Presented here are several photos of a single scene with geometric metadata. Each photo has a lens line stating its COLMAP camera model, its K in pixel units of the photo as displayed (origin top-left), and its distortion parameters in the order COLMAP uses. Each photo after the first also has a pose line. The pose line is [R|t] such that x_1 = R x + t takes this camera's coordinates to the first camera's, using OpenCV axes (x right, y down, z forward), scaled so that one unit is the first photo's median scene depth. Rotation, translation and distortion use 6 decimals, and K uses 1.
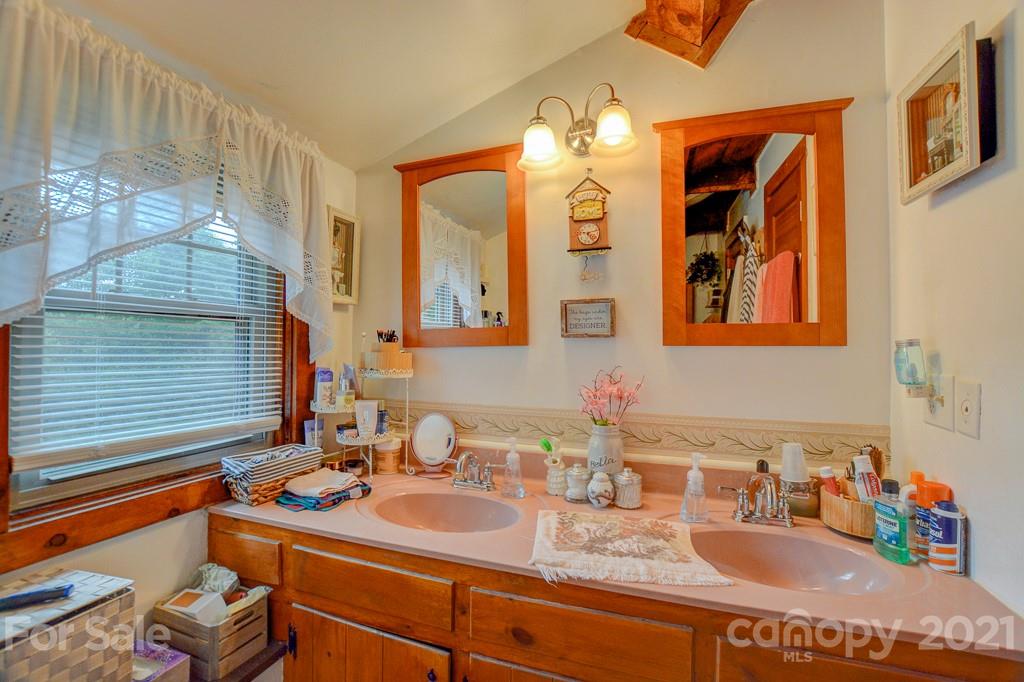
lens RADIAL K [[453.0, 0, 508.6], [0, 453.0, 337.6], [0, 0, 1]] dist [-0.033672, 0.004670]
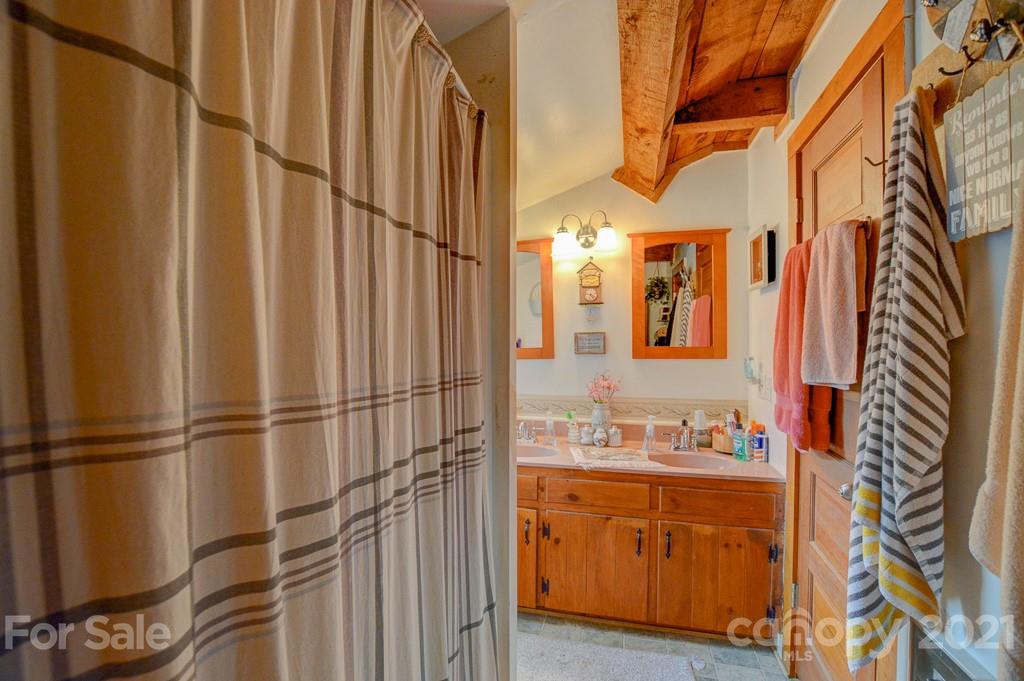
lens RADIAL K [[453.0, 0, 511.5], [0, 453.0, 349.7], [0, 0, 1]] dist [-0.033672, 0.004670]
pose [[0.995268, -0.008279, 0.096813, -0.321844], [0.005942, 0.999685, 0.024399, -0.067554], [-0.096985, -0.023709, 0.995003, -0.768491]]
